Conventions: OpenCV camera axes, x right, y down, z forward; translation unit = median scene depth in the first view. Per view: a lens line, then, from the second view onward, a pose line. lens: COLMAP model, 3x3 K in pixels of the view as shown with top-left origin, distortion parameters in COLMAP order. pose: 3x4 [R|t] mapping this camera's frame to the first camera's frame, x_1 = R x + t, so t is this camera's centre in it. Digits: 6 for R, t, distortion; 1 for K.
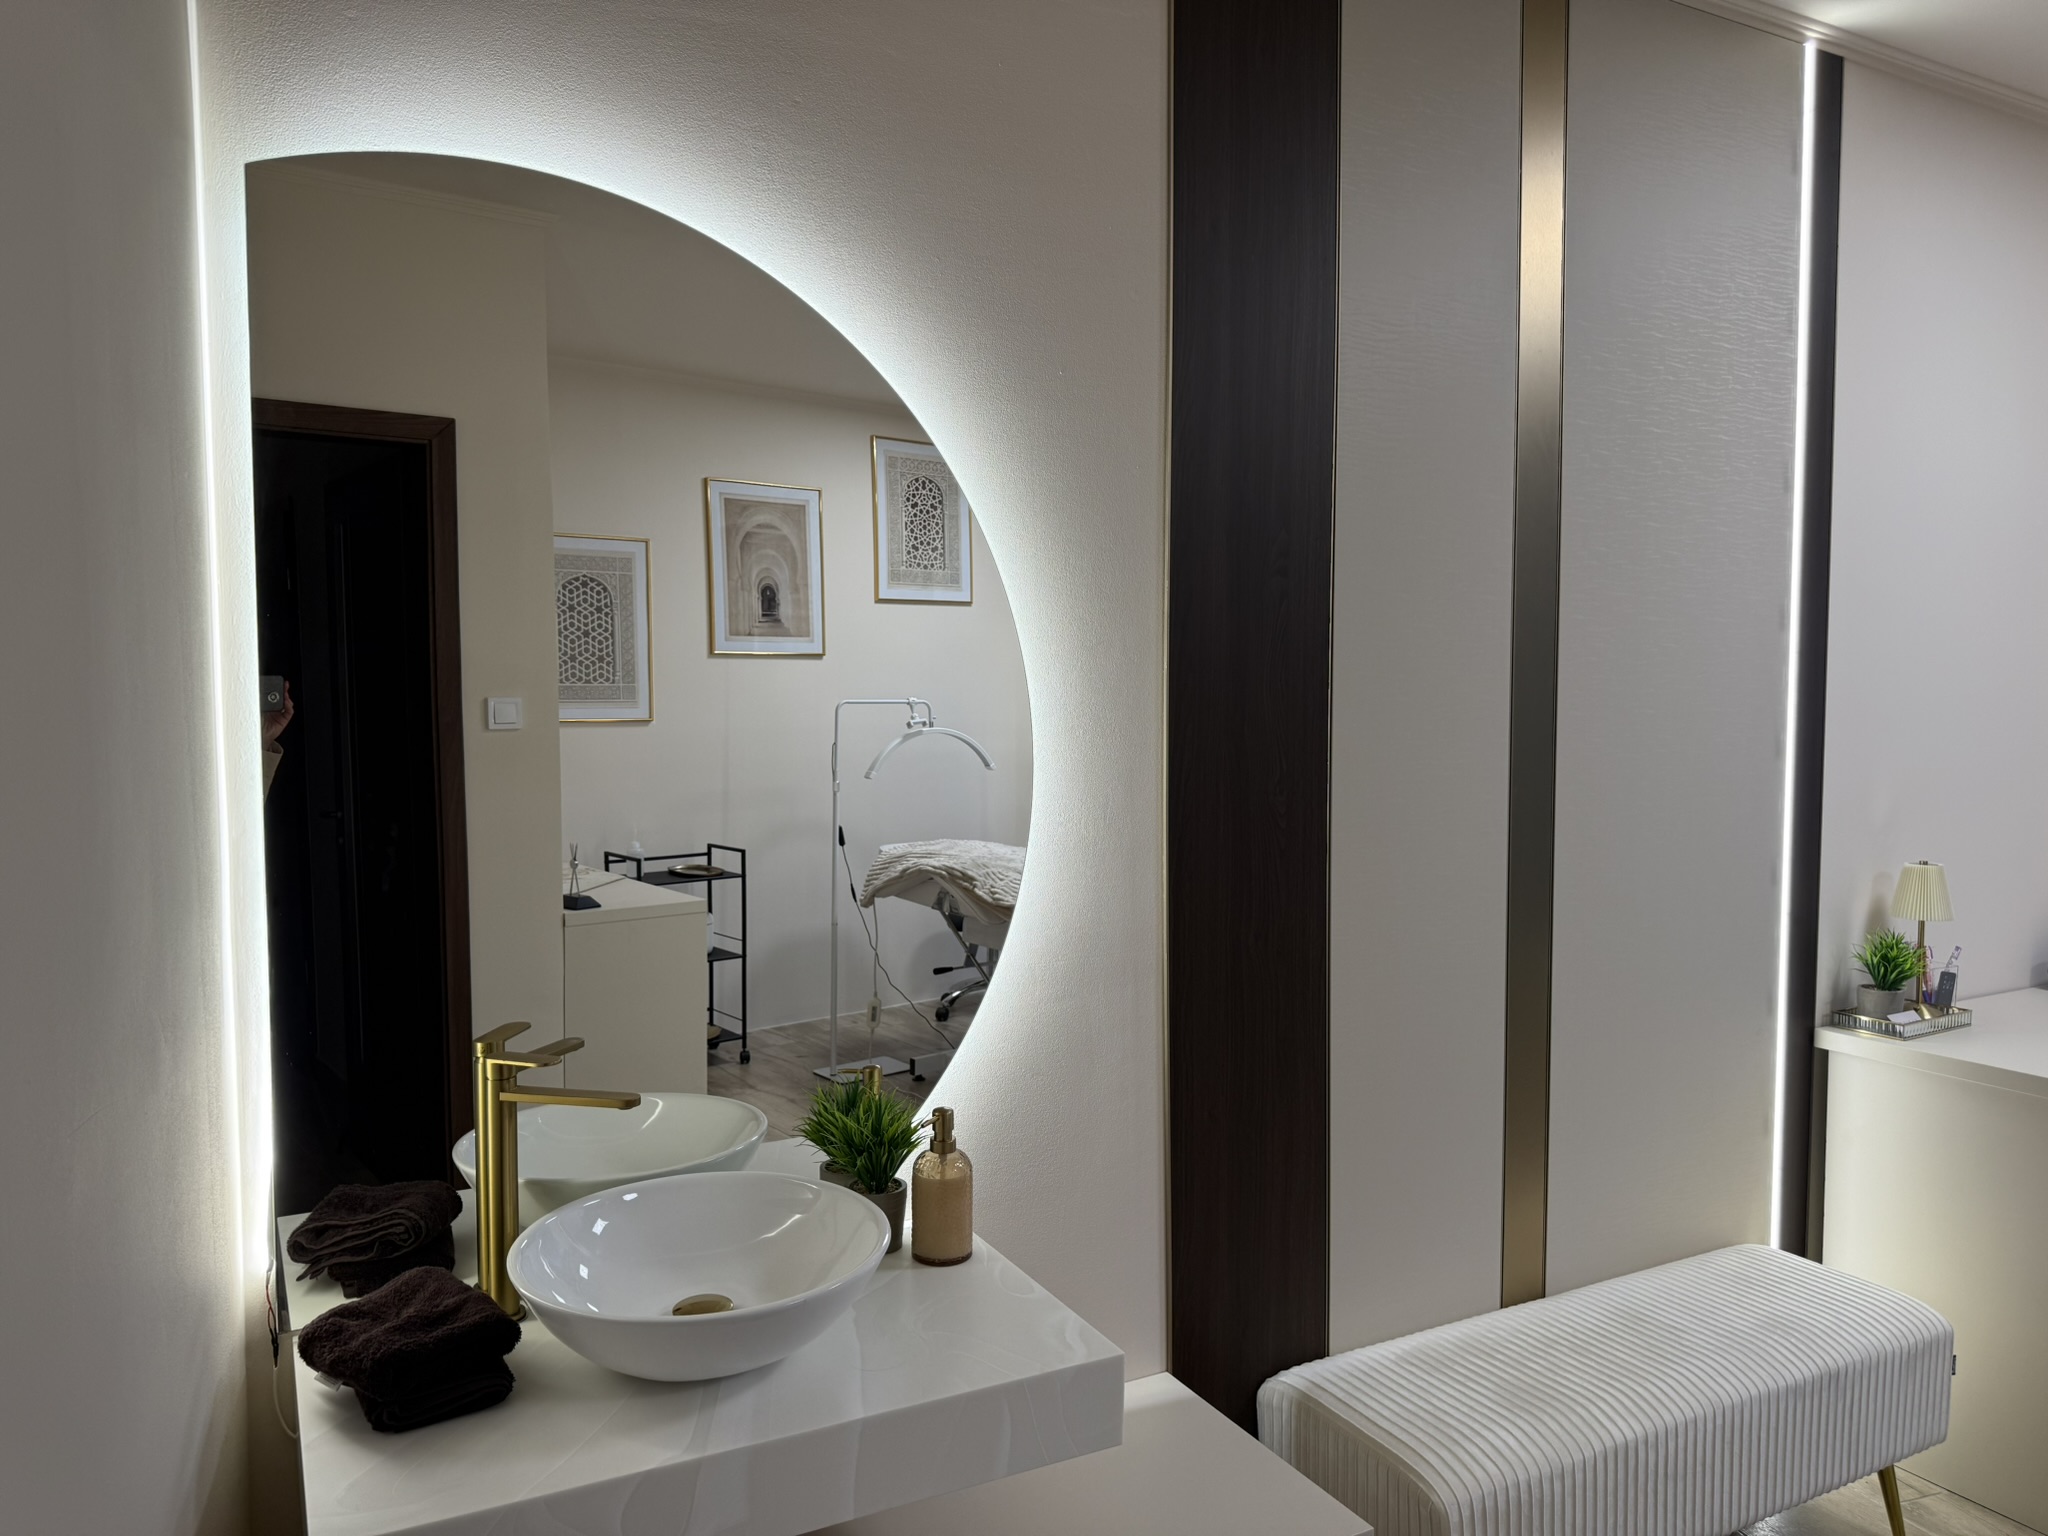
lens RADIAL K [[1457.8, 0, 1024.0], [0, 1457.8, 768.0], [0, 0, 1]] dist [0.002622, -0.067813]
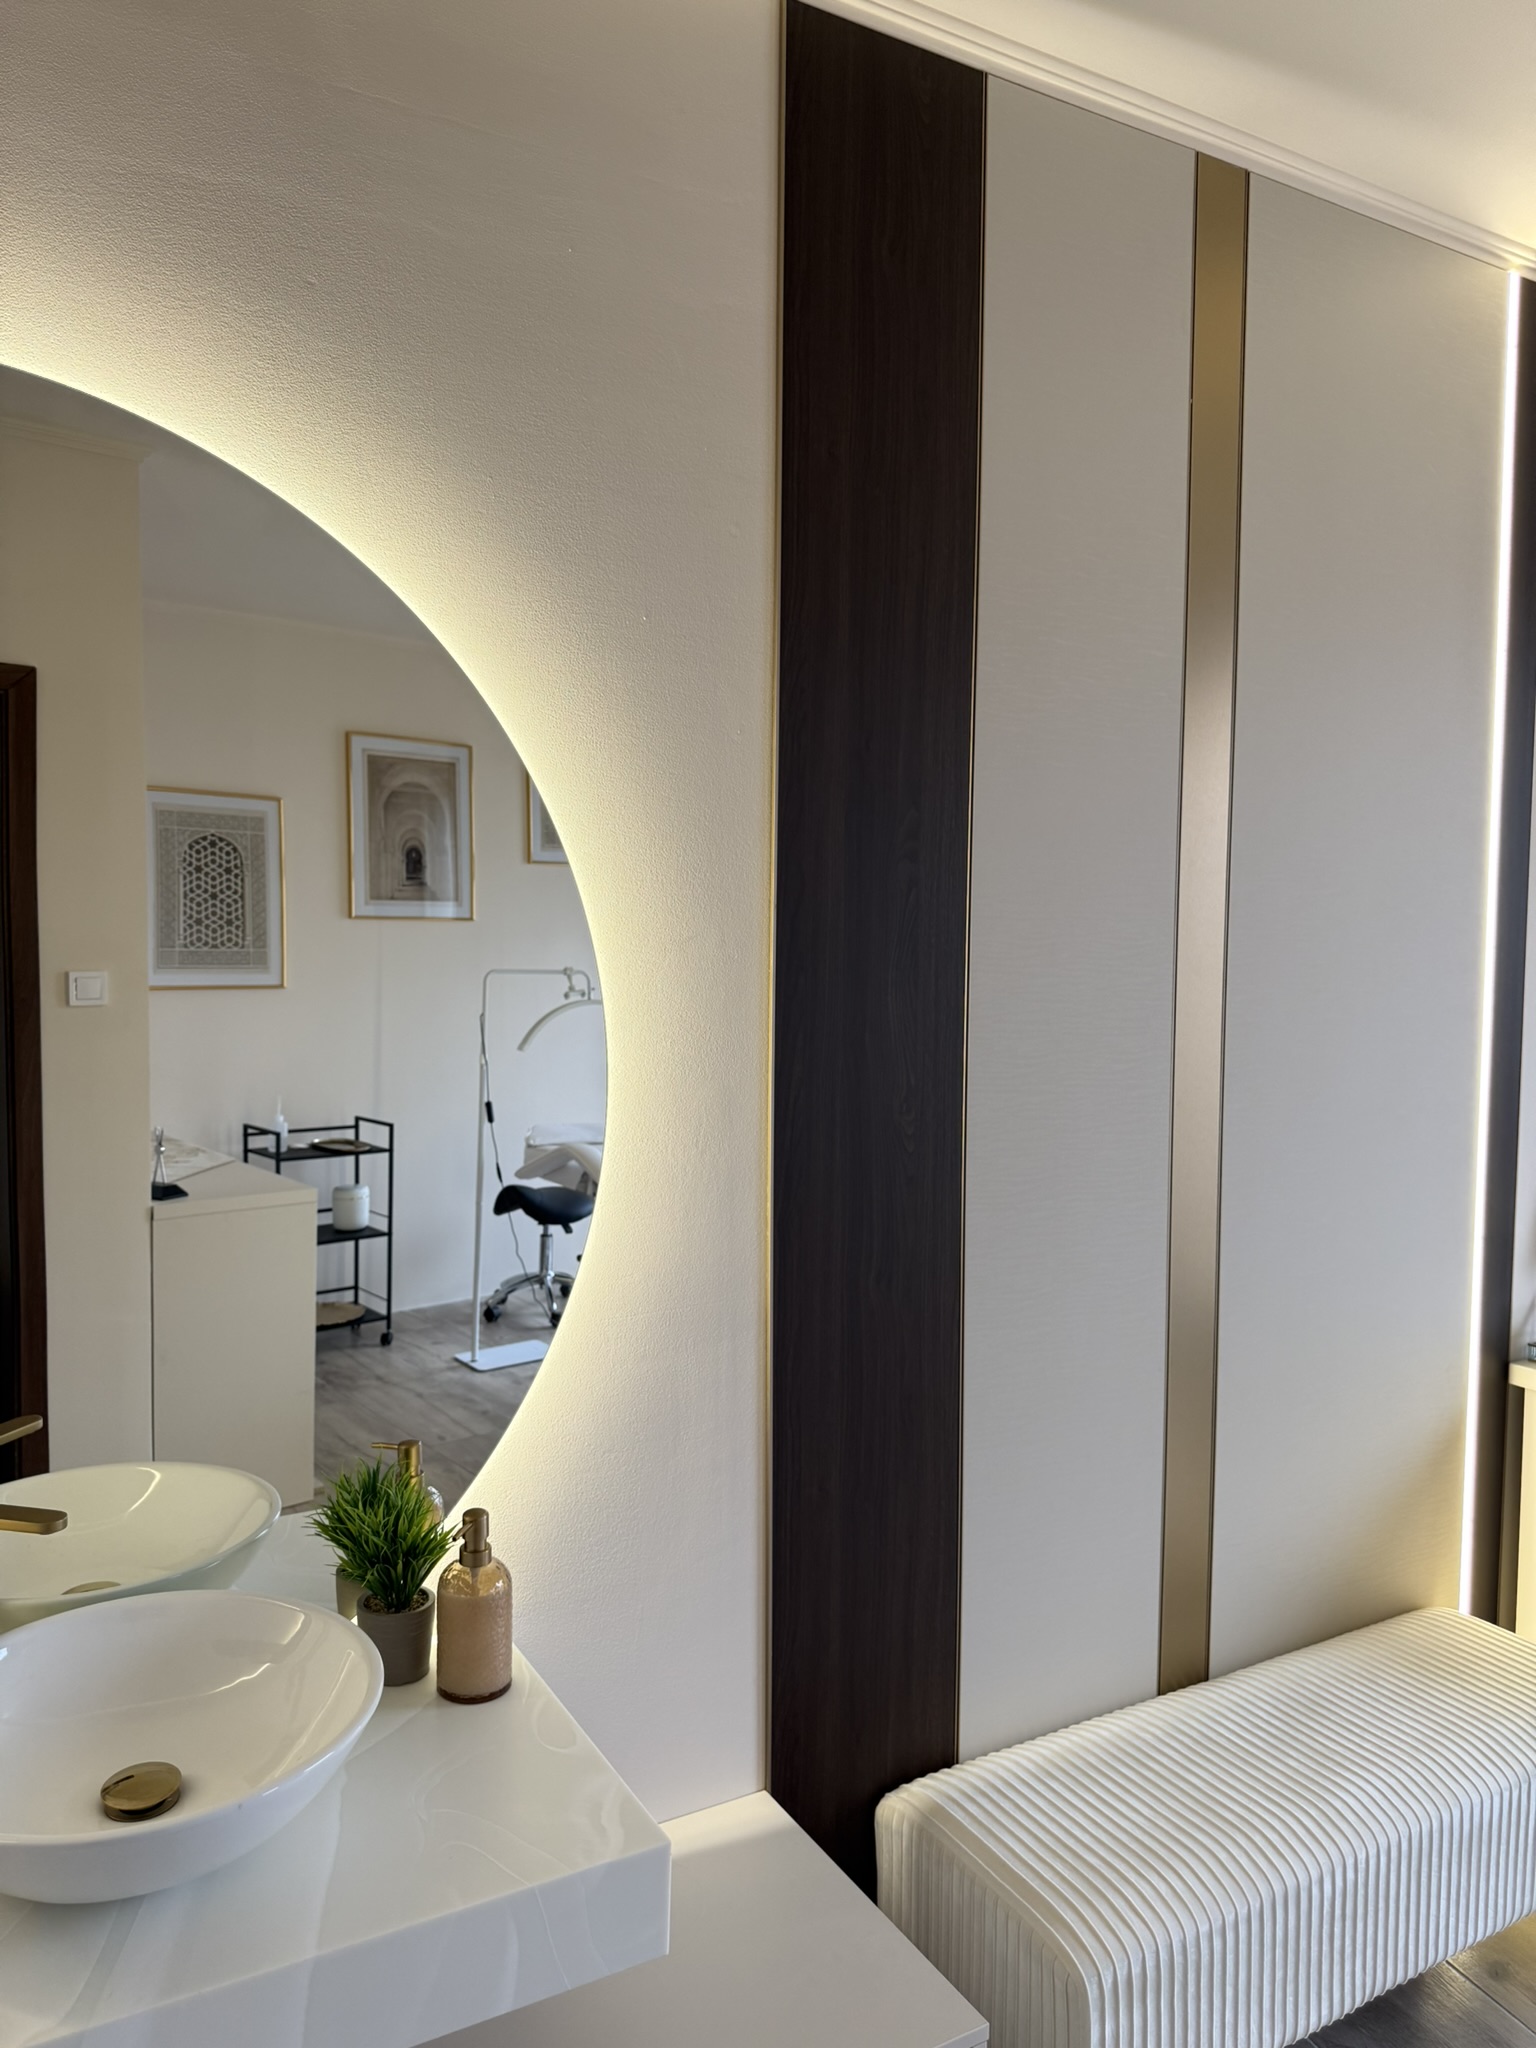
lens RADIAL K [[1421.7, 0, 768.0], [0, 1421.7, 1024.0], [0, 0, 1]] dist [-0.054277, 0.001613]
pose [[0.999341, 0.010543, 0.034745, 0.038916], [-0.010554, 0.999944, 0.000134, -0.019110], [-0.034741, -0.000500, 0.999396, 0.108173]]
